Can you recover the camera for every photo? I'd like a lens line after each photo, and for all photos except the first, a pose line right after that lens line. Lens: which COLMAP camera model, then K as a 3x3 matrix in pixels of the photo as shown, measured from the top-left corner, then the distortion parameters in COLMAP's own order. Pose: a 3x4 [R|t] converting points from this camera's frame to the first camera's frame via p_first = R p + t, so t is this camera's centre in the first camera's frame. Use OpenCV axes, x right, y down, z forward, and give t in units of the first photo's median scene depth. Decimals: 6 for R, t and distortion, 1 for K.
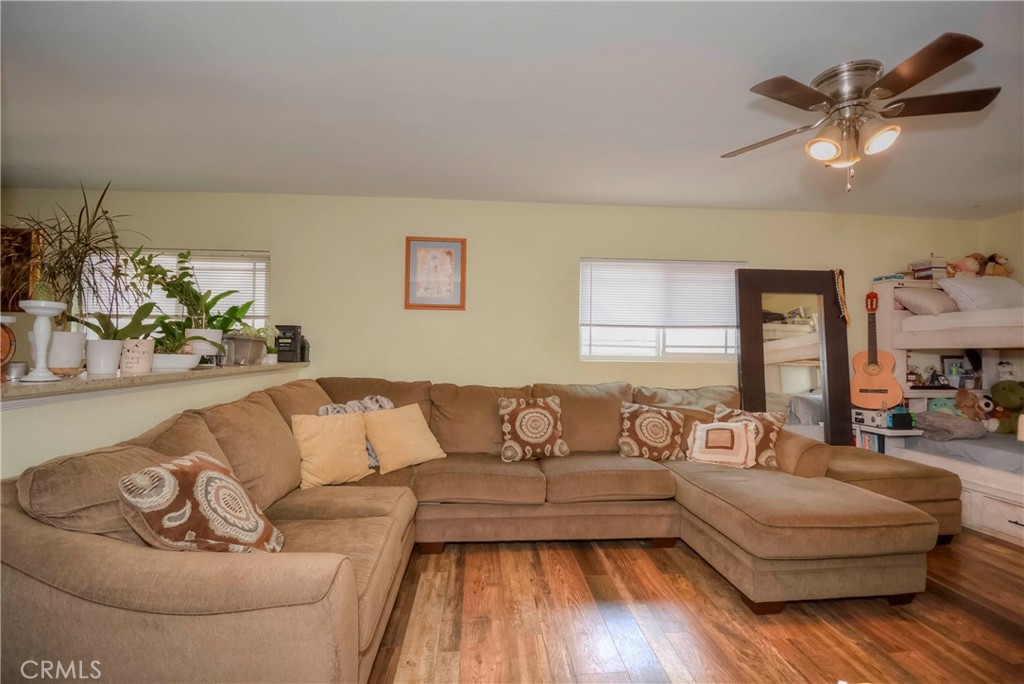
lens RADIAL K [[455.3, 0, 512.0], [0, 455.3, 342.0], [0, 0, 1]] dist [0.015378, -0.023166]
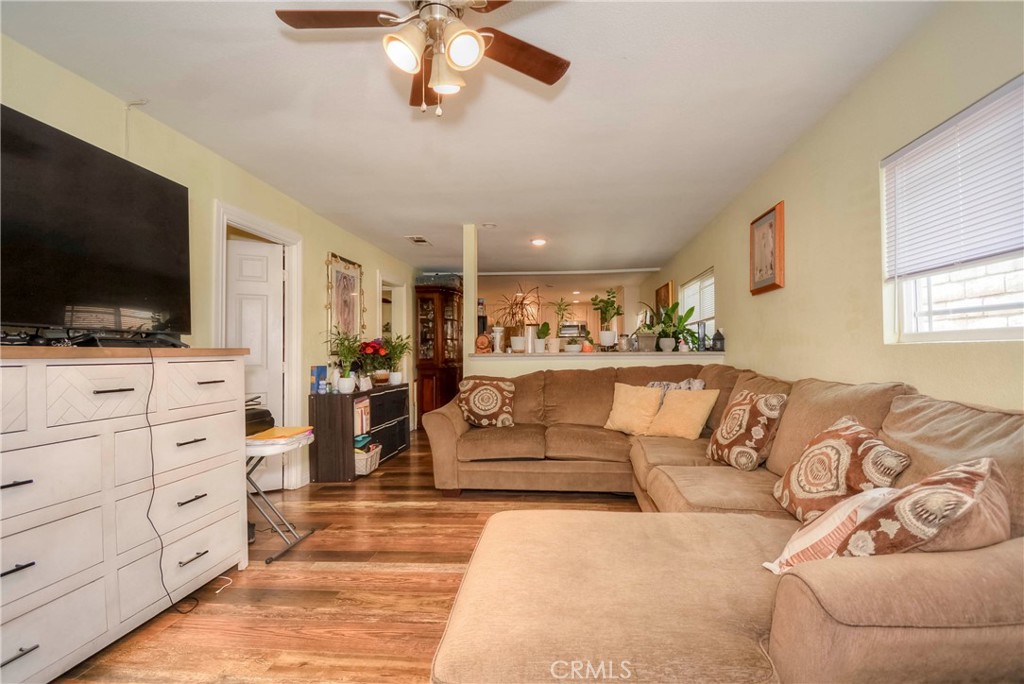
lens RADIAL K [[454.4, 0, 545.3], [0, 454.4, 351.8], [0, 0, 1]] dist [0.017451, -0.022916]
pose [[-0.094814, -0.014815, -0.995385, 0.774351], [0.036516, 0.999165, -0.018350, 0.047805], [0.994825, -0.038087, -0.094194, 0.645949]]
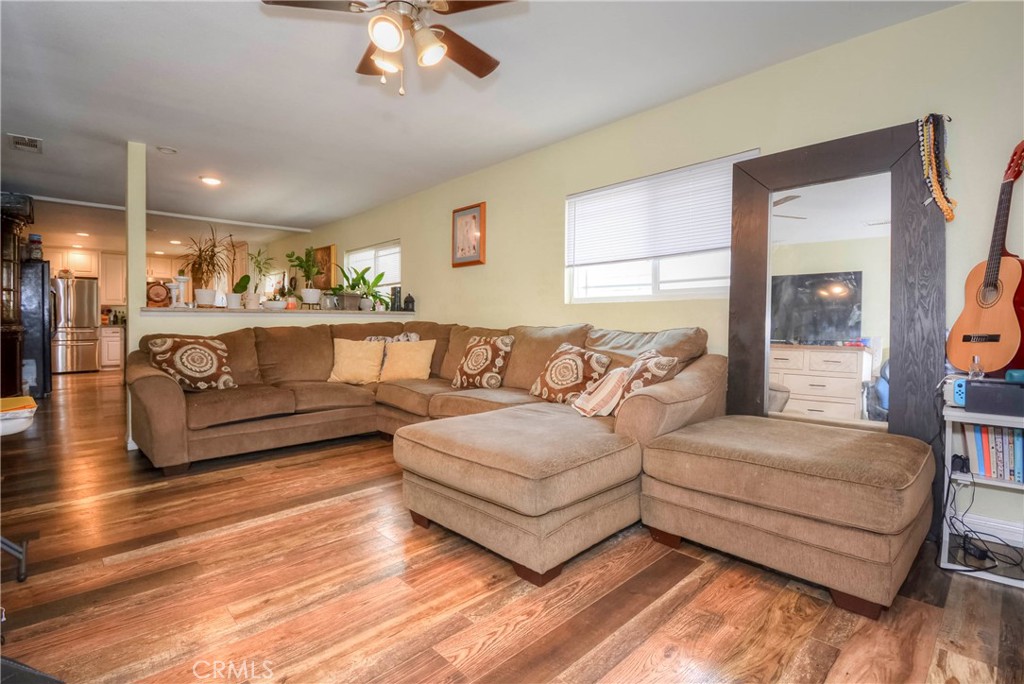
lens RADIAL K [[455.3, 0, 512.0], [0, 455.3, 342.0], [0, 0, 1]] dist [0.015378, -0.023166]
pose [[0.661236, 0.021668, -0.749865, 0.831822], [0.030935, 0.997945, 0.056115, 0.066905], [0.749540, -0.060303, 0.659207, 0.271964]]
